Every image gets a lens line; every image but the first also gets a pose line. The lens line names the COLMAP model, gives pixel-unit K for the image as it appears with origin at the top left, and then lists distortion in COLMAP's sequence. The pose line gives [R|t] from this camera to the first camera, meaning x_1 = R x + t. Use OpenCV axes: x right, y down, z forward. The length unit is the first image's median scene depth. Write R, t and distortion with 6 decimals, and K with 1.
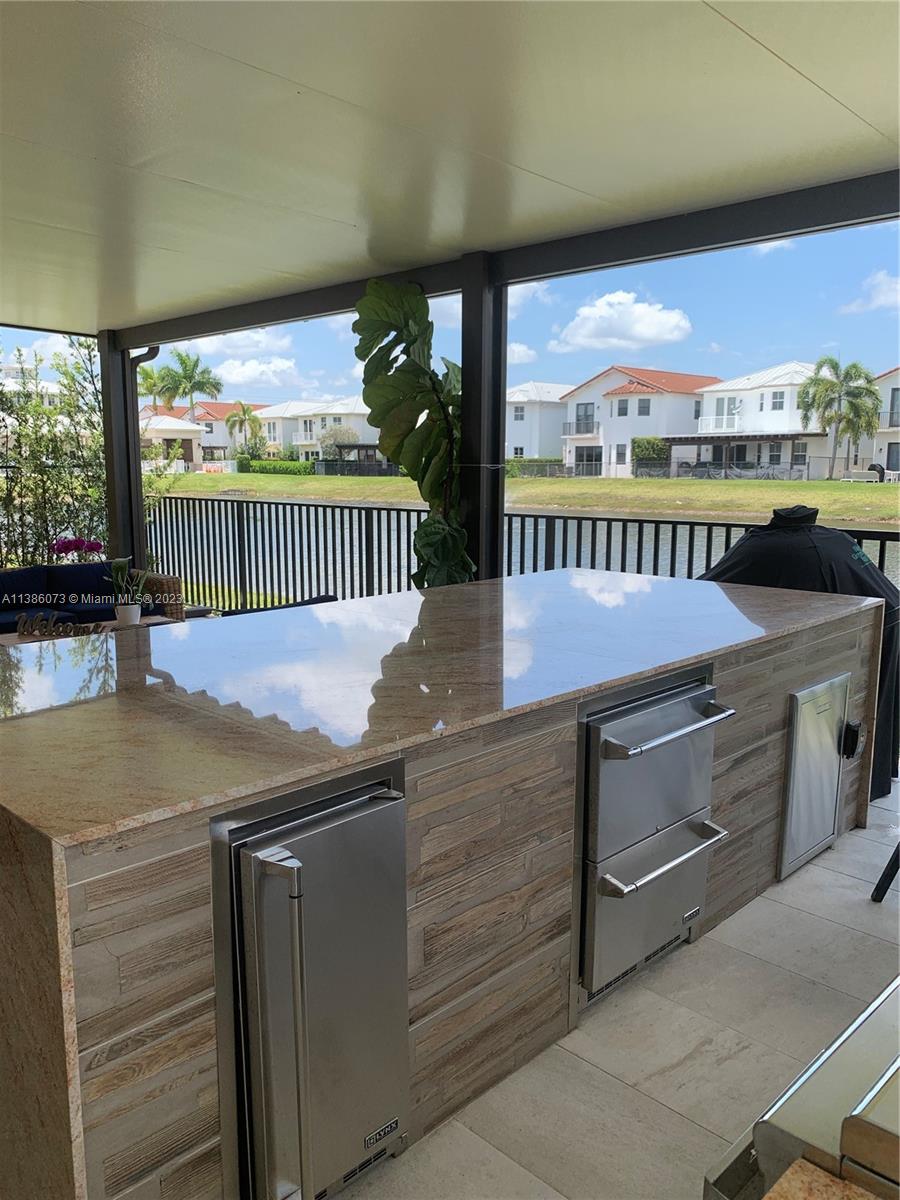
lens RADIAL K [[912.9, 0, 454.2], [0, 912.9, 607.3], [0, 0, 1]] dist [0.168554, -0.503921]
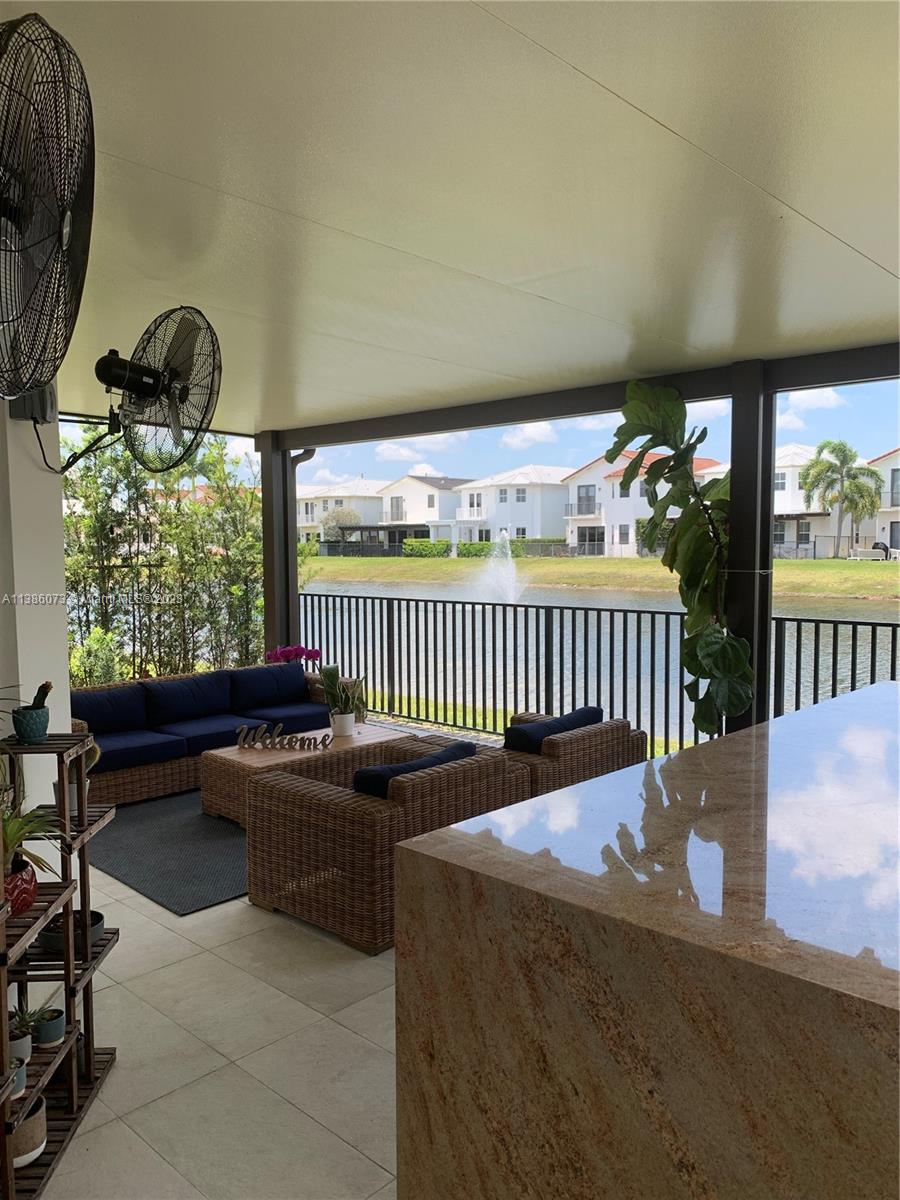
lens RADIAL K [[912.9, 0, 454.2], [0, 912.9, 607.3], [0, 0, 1]] dist [0.168554, -0.503921]
pose [[0.999951, -0.007305, 0.006676, -0.012085], [0.007848, 0.996328, -0.085256, -0.001543], [-0.006029, 0.085304, 0.996337, 0.001508]]
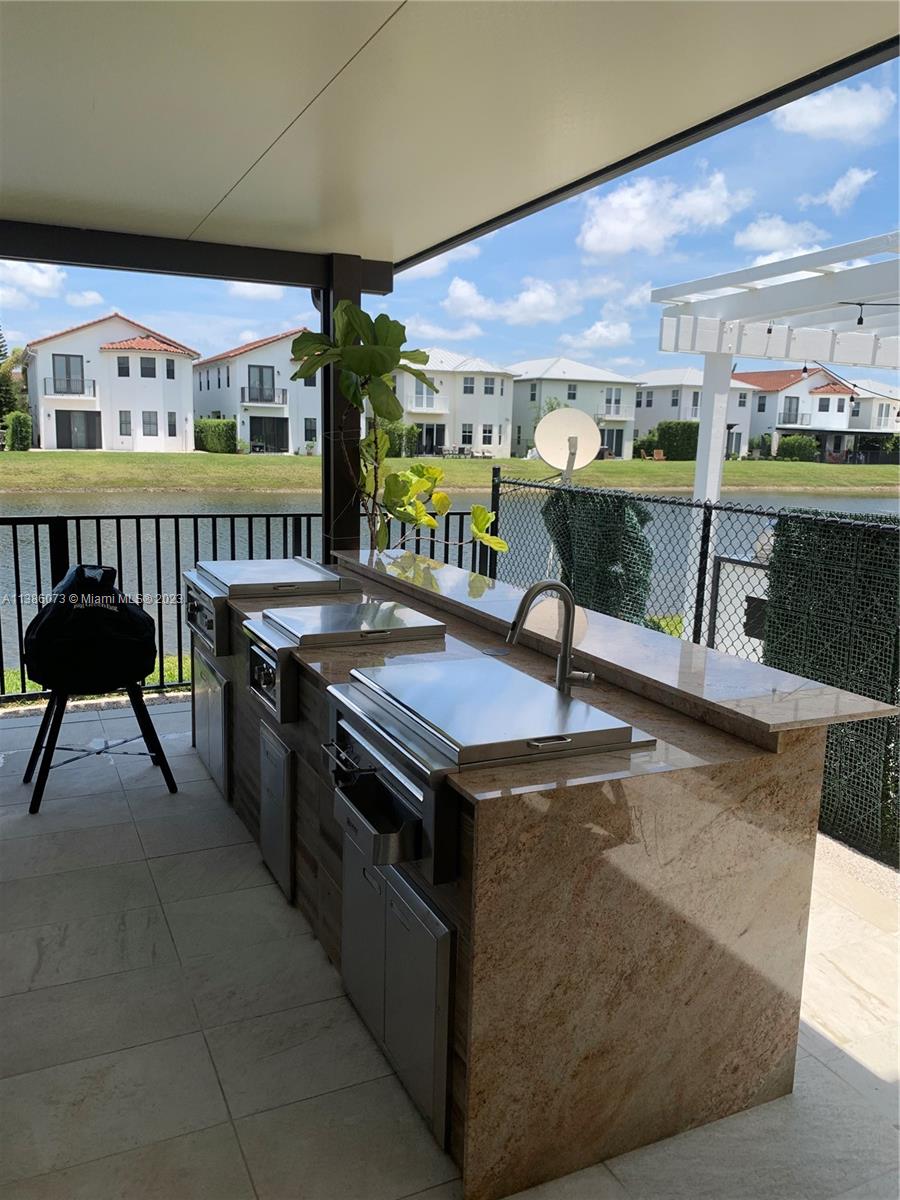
lens RADIAL K [[912.9, 0, 454.2], [0, 912.9, 607.3], [0, 0, 1]] dist [0.168554, -0.503921]
pose [[0.361684, -0.158152, 0.918789, -0.578617], [0.122199, 0.985046, 0.121453, -0.080370], [-0.924257, 0.068348, 0.375602, 0.504887]]
